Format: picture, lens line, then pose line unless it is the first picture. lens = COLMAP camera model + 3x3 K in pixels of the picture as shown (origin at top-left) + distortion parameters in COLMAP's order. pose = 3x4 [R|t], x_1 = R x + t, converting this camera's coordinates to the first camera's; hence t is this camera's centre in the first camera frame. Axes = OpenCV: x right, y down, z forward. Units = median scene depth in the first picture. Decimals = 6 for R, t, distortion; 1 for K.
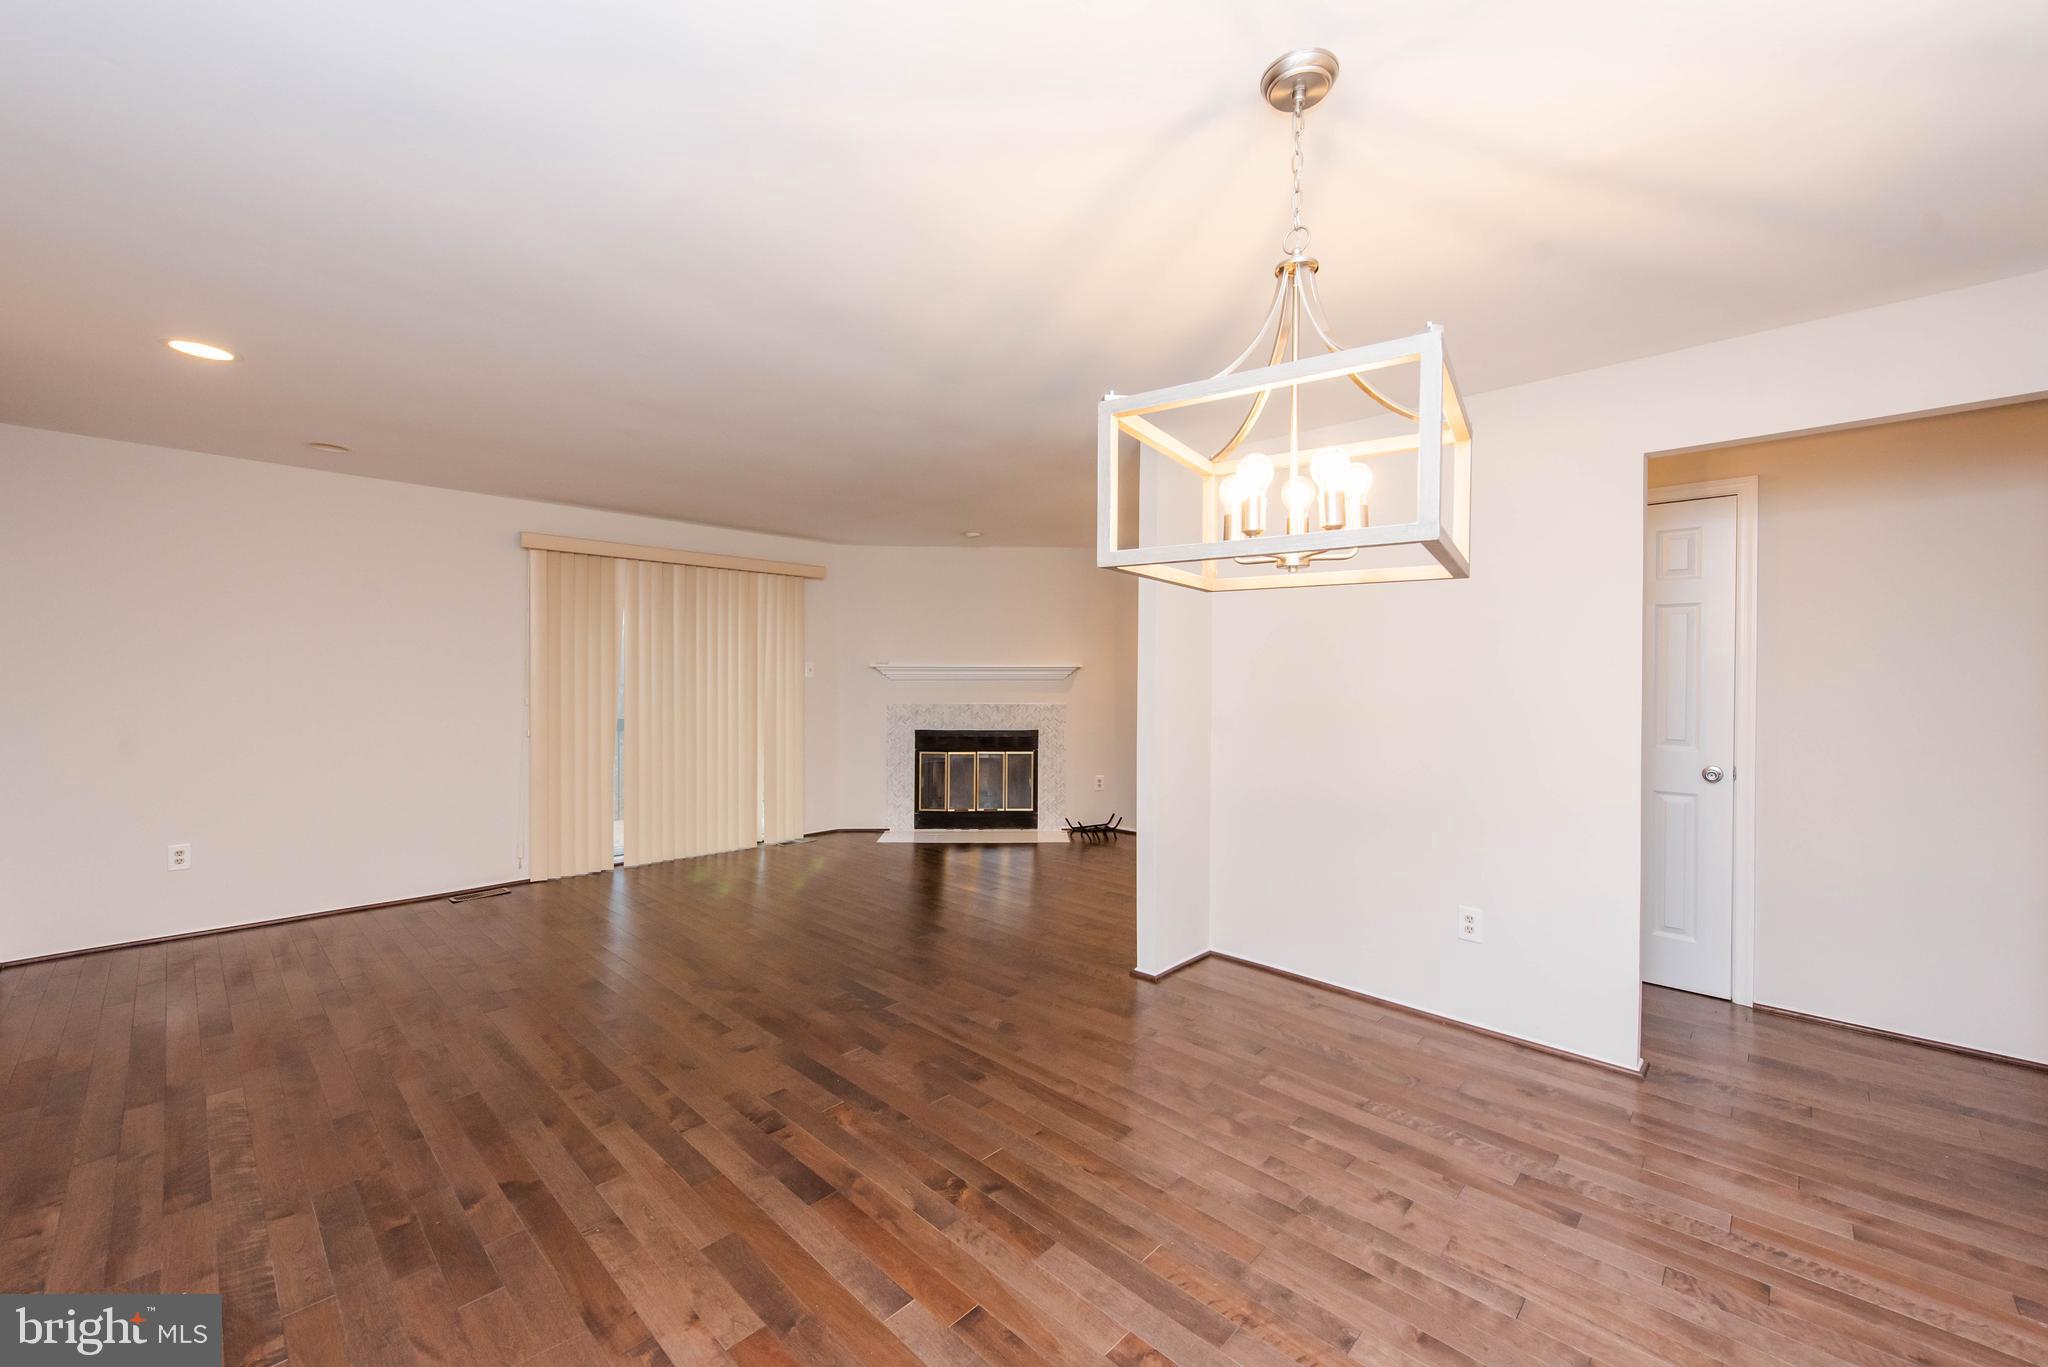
lens RADIAL K [[803.4, 0, 1029.2], [0, 803.4, 686.7], [0, 0, 1]] dist [0.013889, -0.003249]
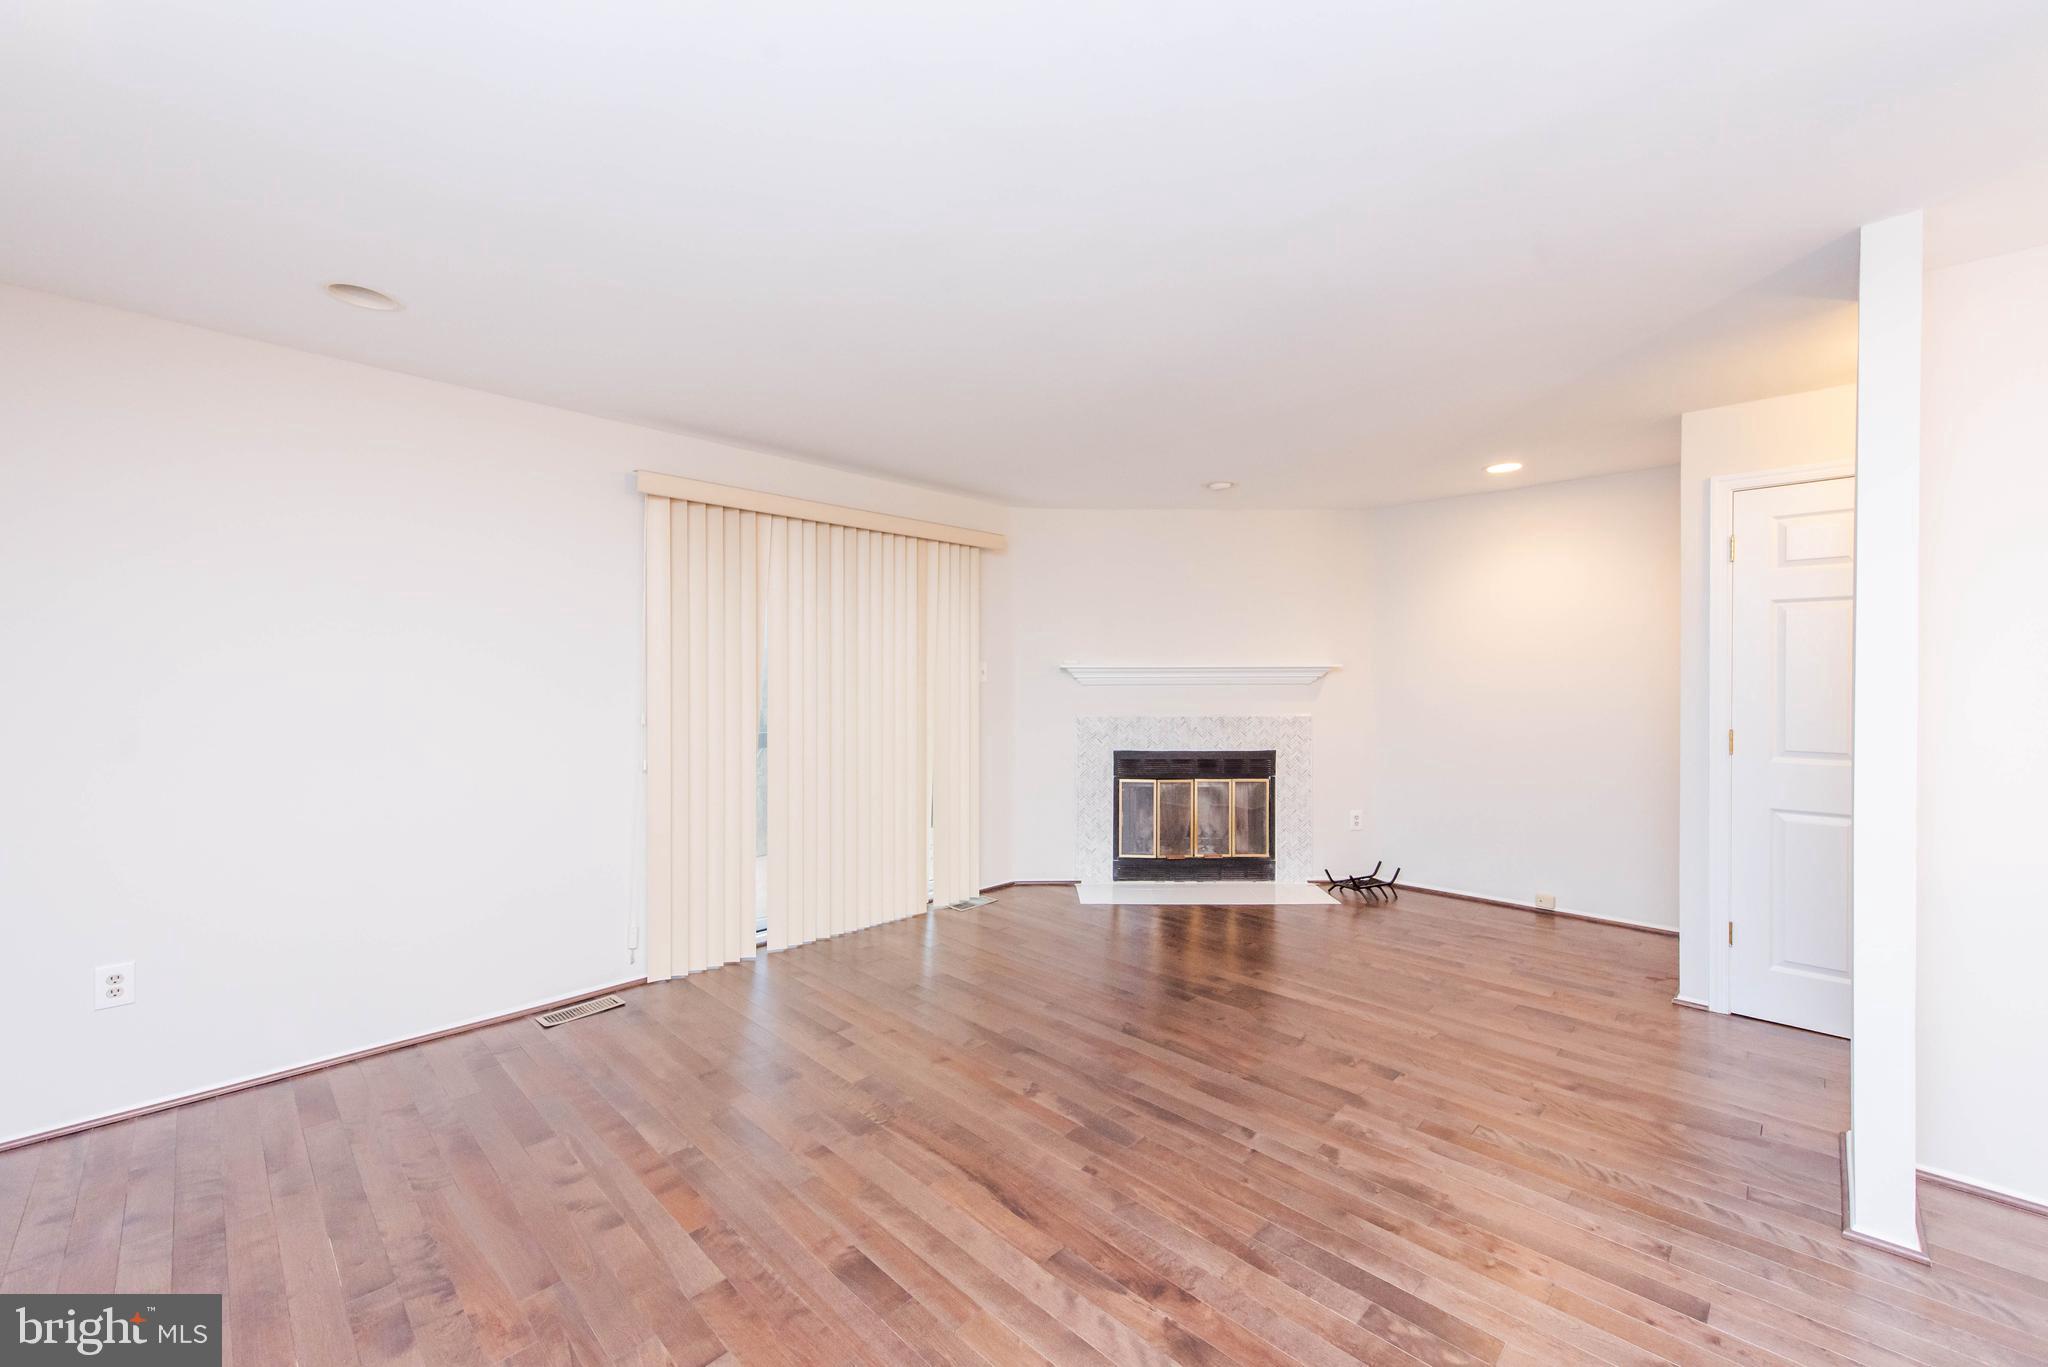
lens RADIAL K [[803.4, 0, 1027.0], [0, 803.4, 683.3], [0, 0, 1]] dist [0.013889, -0.003249]
pose [[0.999901, -0.002784, -0.013804, -0.219992], [0.002652, 0.999951, -0.009573, -0.002751], [0.013830, 0.009535, 0.999859, 0.245536]]
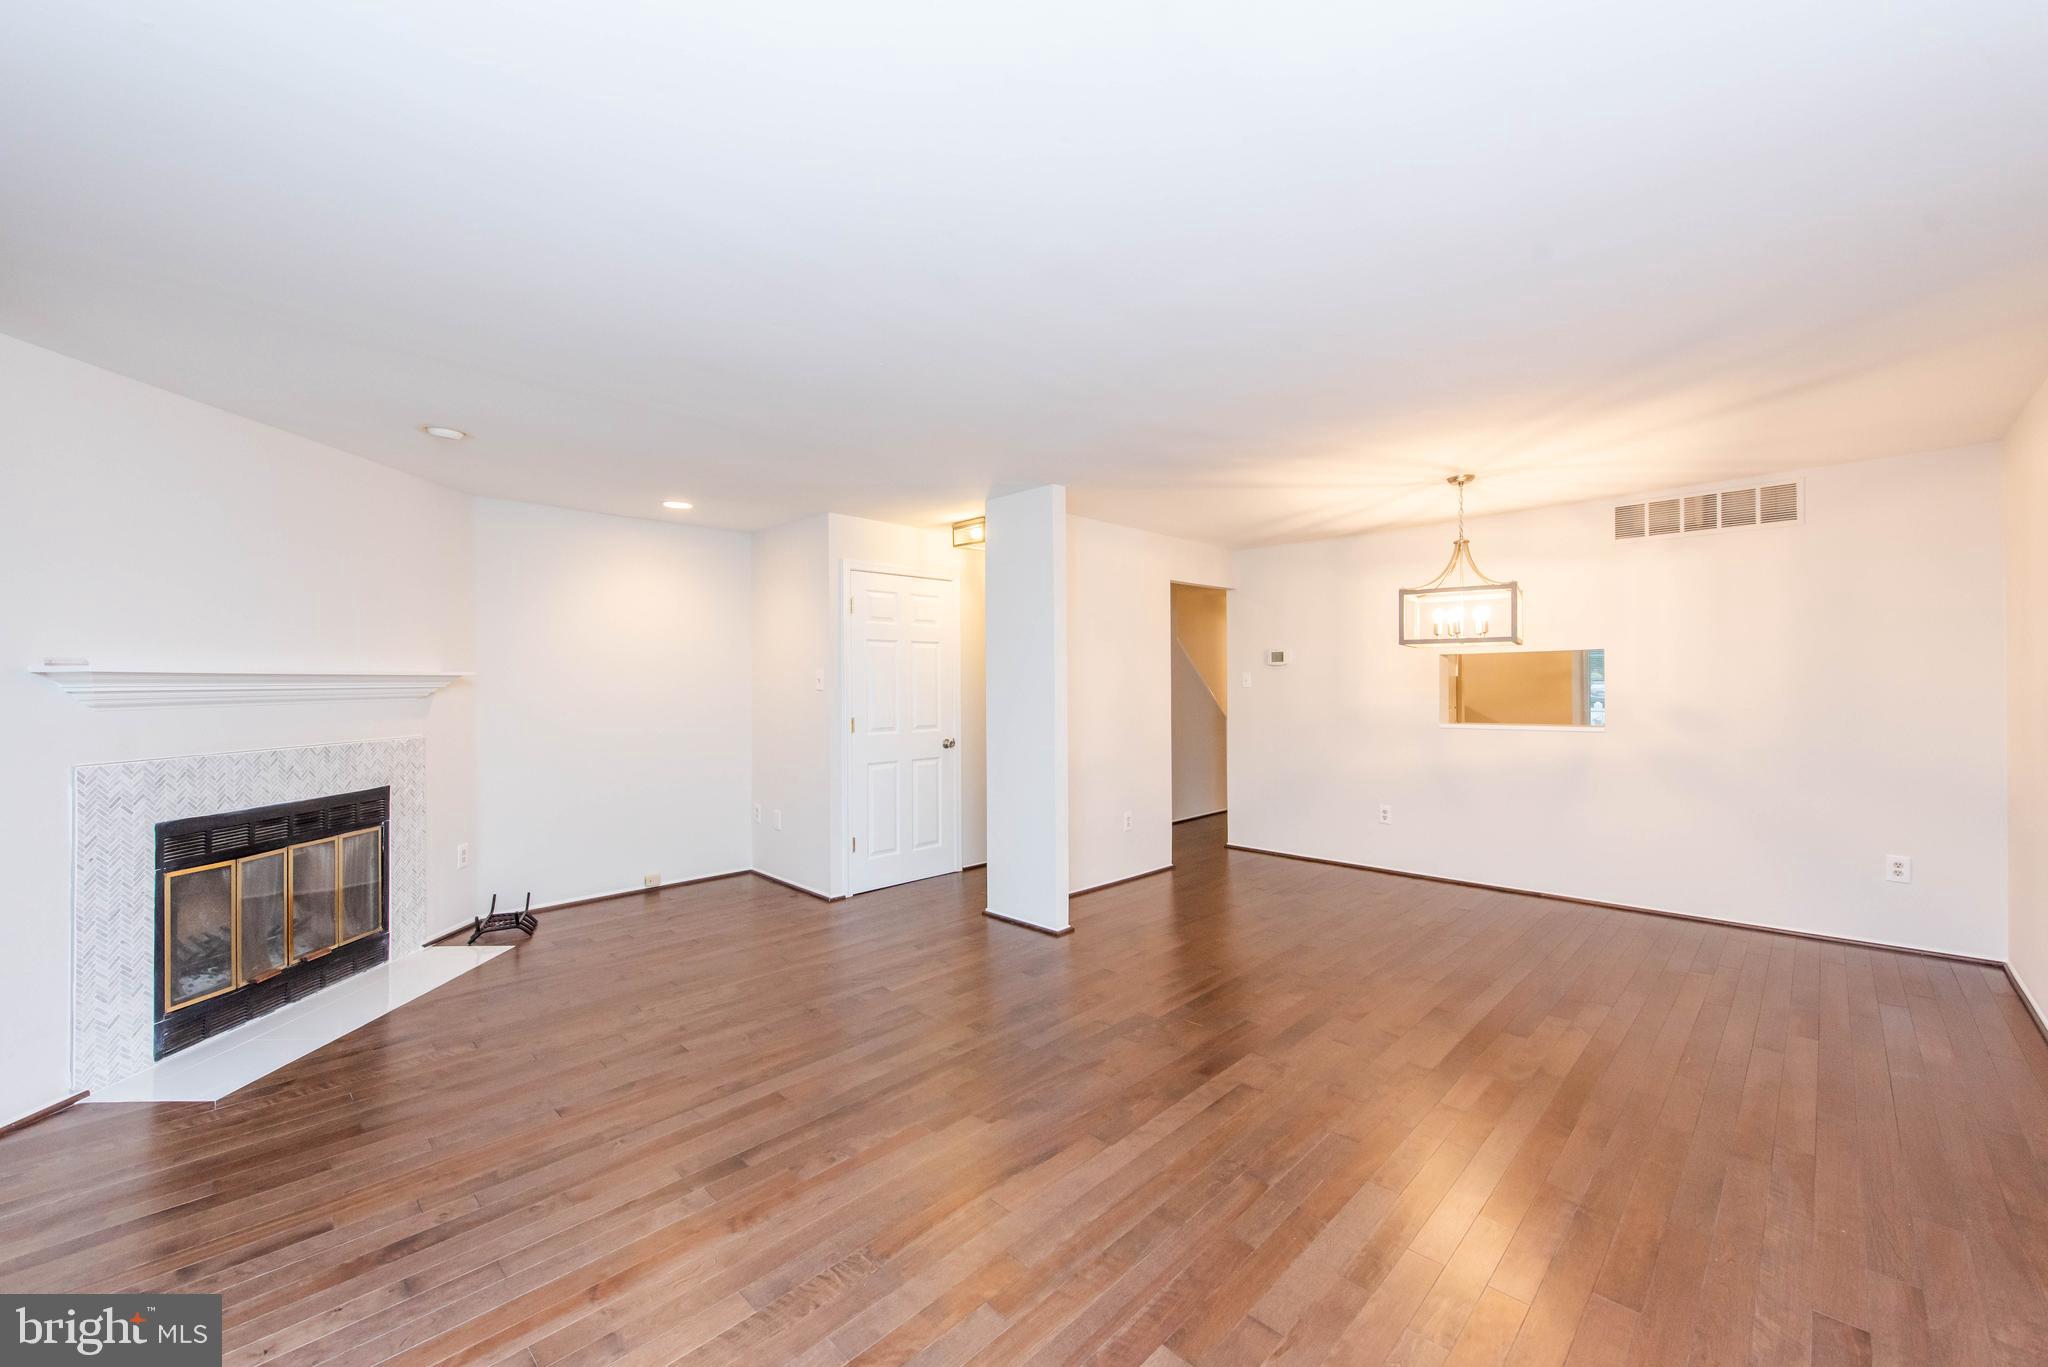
lens RADIAL K [[803.4, 0, 1032.3], [0, 803.4, 677.7], [0, 0, 1]] dist [0.013889, -0.003249]
pose [[0.017613, 0.003420, 0.999839, -0.576014], [0.023981, 0.999705, -0.003842, -0.009992], [-0.999557, 0.024045, 0.017525, 0.549667]]
